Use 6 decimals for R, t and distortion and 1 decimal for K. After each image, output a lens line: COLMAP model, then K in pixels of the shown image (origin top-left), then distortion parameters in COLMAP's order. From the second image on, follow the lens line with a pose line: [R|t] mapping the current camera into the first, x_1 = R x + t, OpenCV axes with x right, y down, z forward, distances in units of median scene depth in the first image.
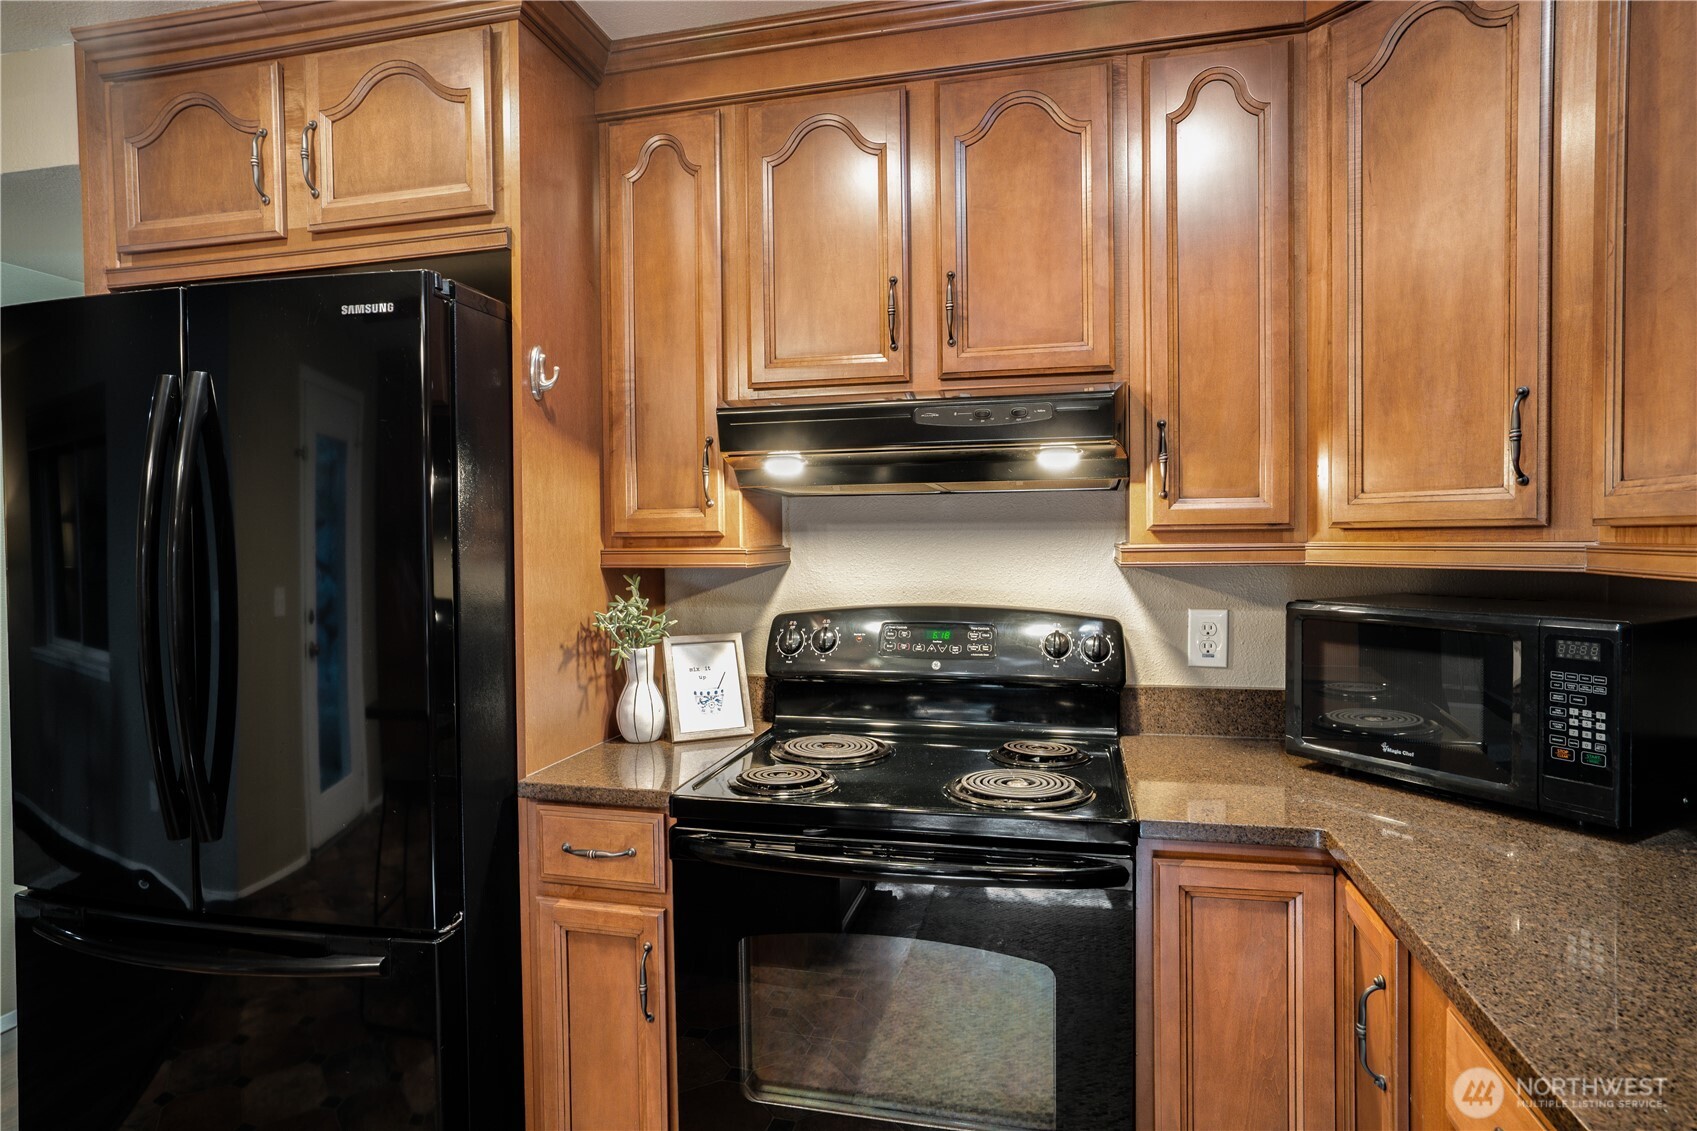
lens RADIAL K [[945.0, 0, 843.9], [0, 945.0, 560.9], [0, 0, 1]] dist [-0.044773, 0.036394]
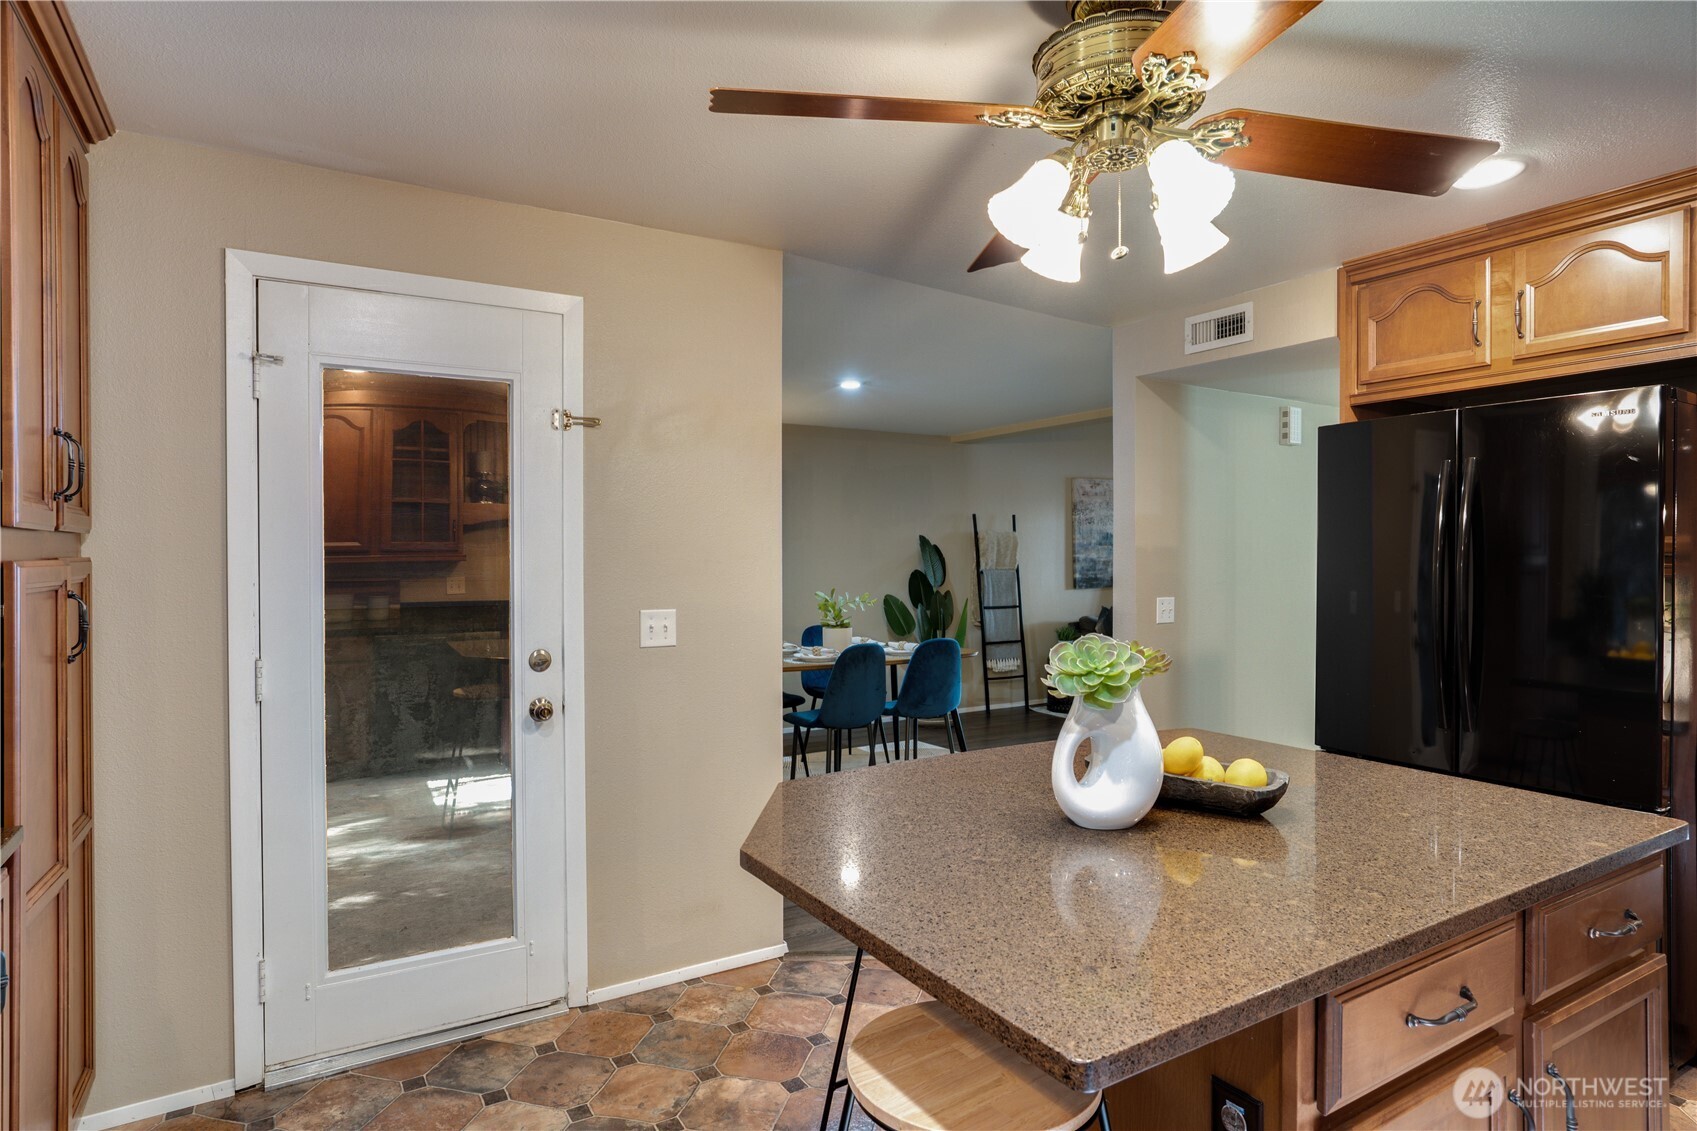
lens RADIAL K [[930.4, 0, 849.5], [0, 930.4, 560.6], [0, 0, 1]] dist [-0.042983, 0.034004]
pose [[0.708542, 0.012787, -0.705553, -0.272116], [-0.027125, 0.999590, -0.009124, 0.029807], [0.705148, 0.025603, 0.708598, -0.886184]]
